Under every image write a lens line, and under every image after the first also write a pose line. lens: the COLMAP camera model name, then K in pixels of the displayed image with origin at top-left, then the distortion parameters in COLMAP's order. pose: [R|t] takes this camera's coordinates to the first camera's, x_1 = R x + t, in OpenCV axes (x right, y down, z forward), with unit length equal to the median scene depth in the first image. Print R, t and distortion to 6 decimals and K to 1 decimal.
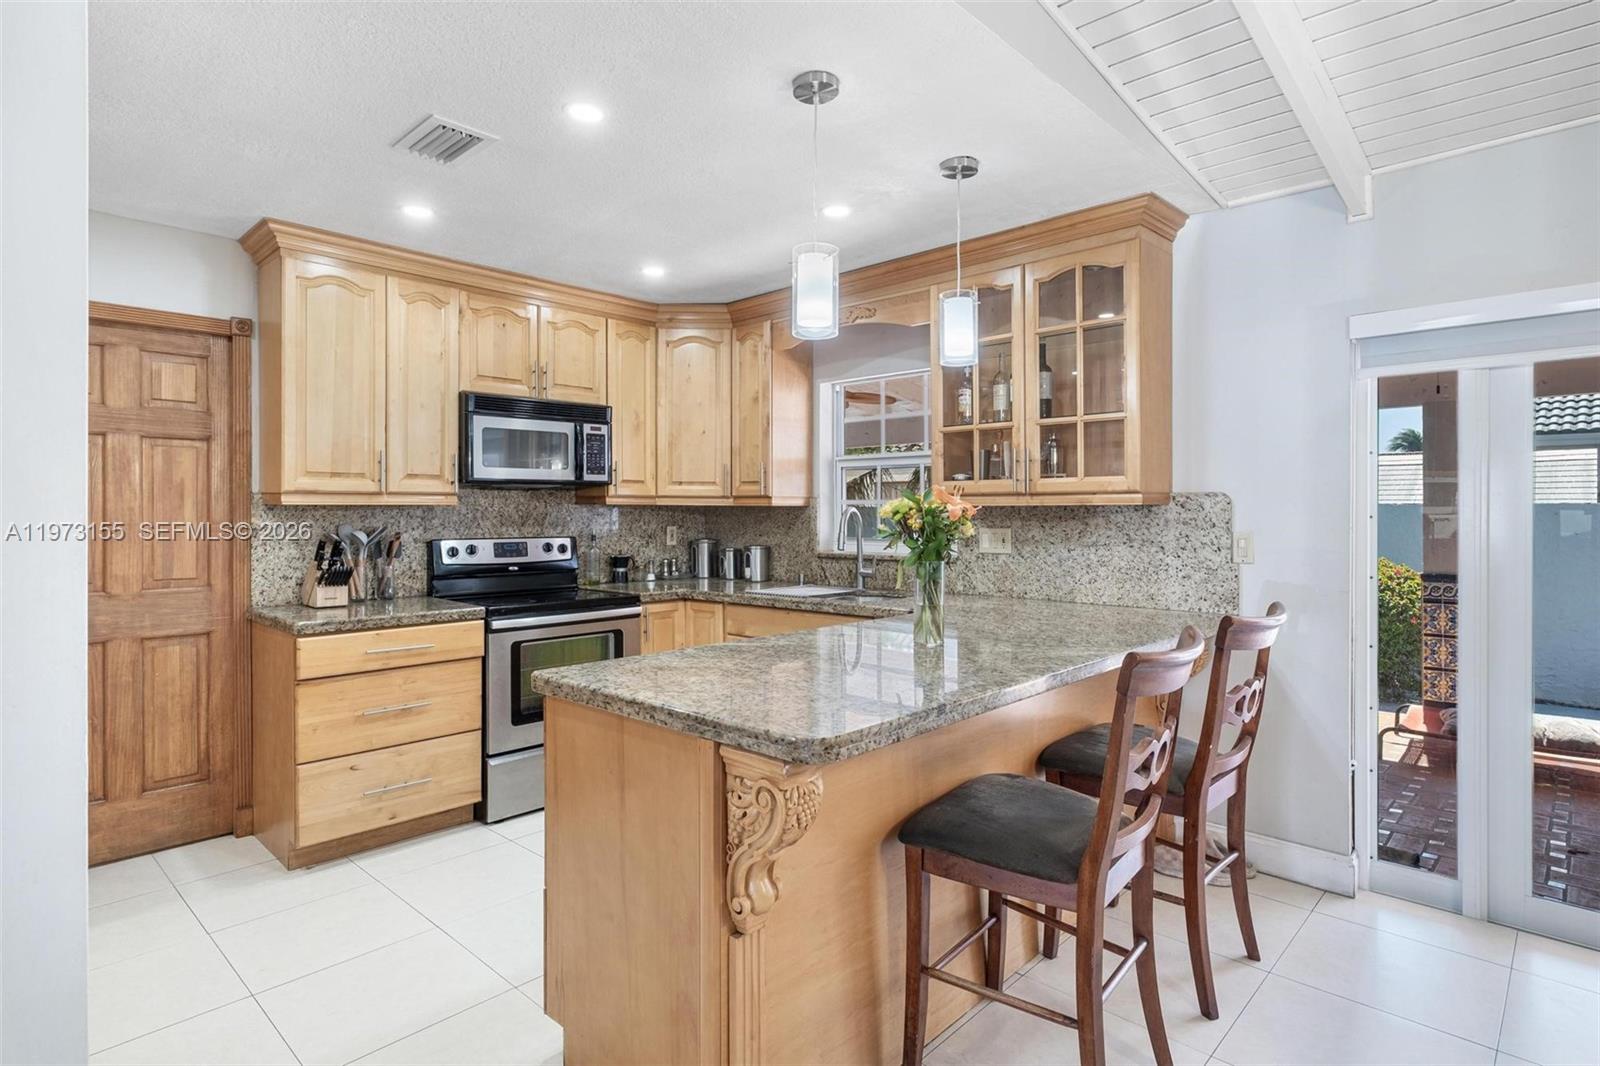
lens RADIAL K [[842.2, 0, 833.9], [0, 842.2, 509.1], [0, 0, 1]] dist [0.011684, -0.000572]
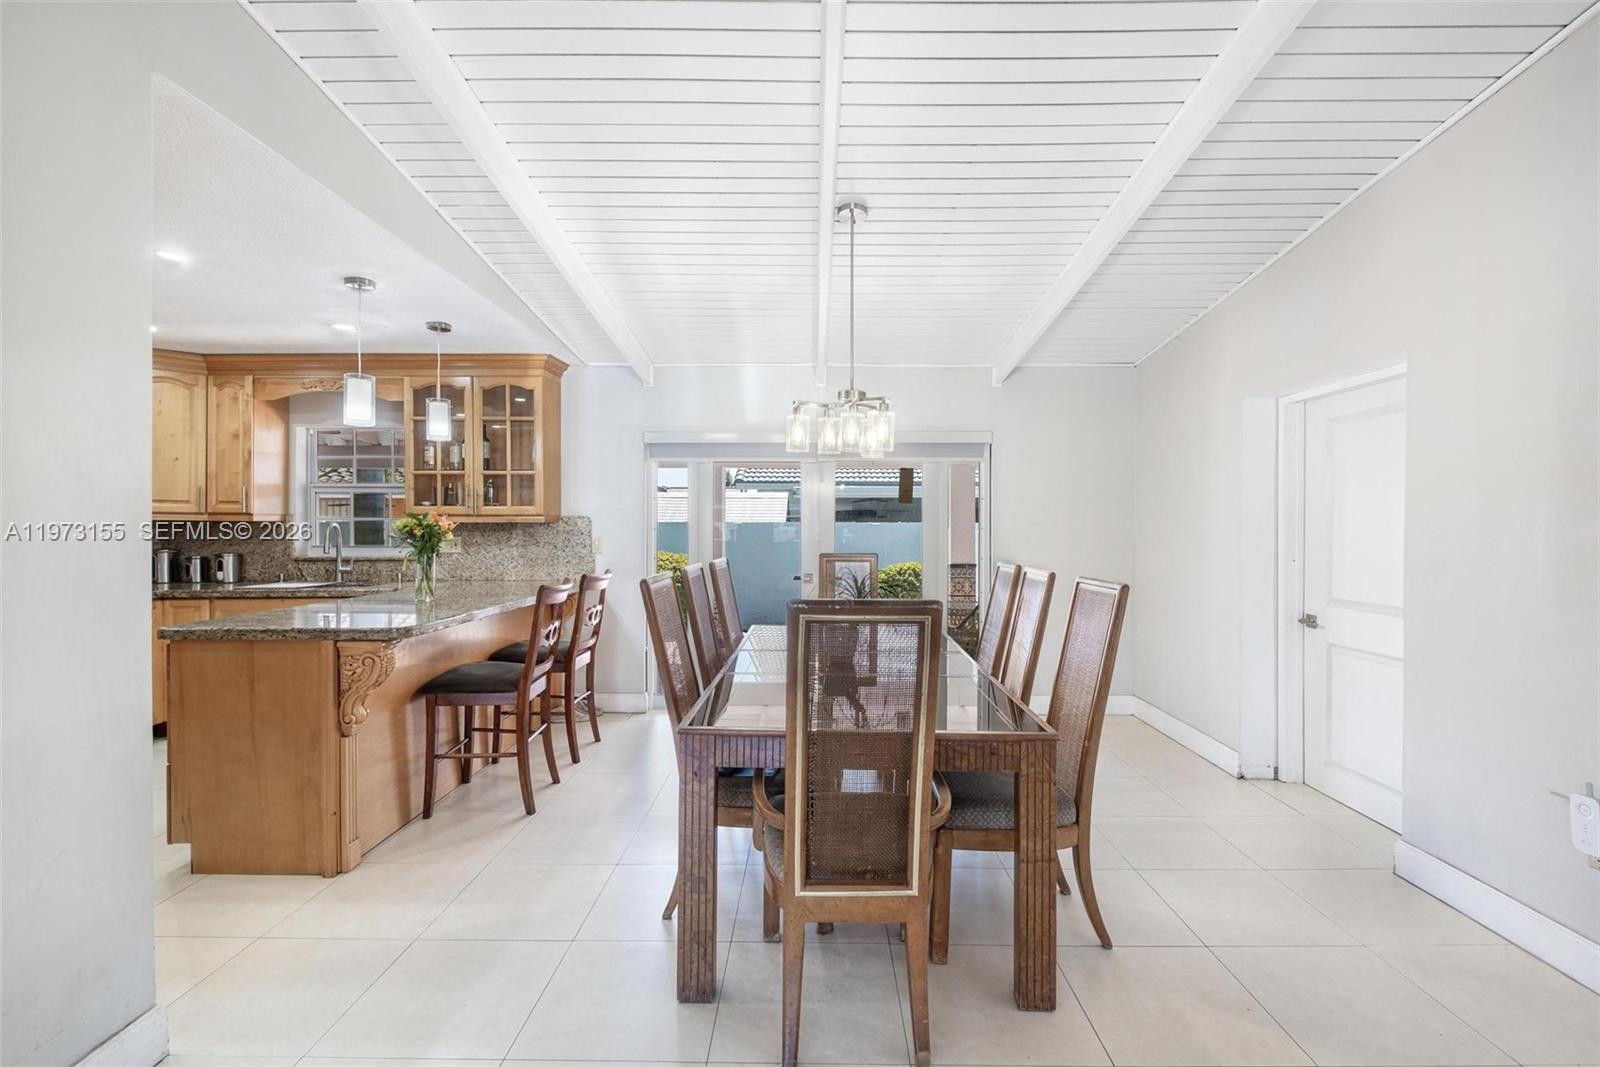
lens RADIAL K [[696.5, 0, 809.2], [0, 696.5, 528.8], [0, 0, 1]] dist [-0.005769, -0.002000]
pose [[0.751769, -0.000574, 0.659426, -0.192397], [-0.003822, 0.999979, 0.005227, -0.001215], [-0.659415, -0.006450, 0.751751, -0.497279]]
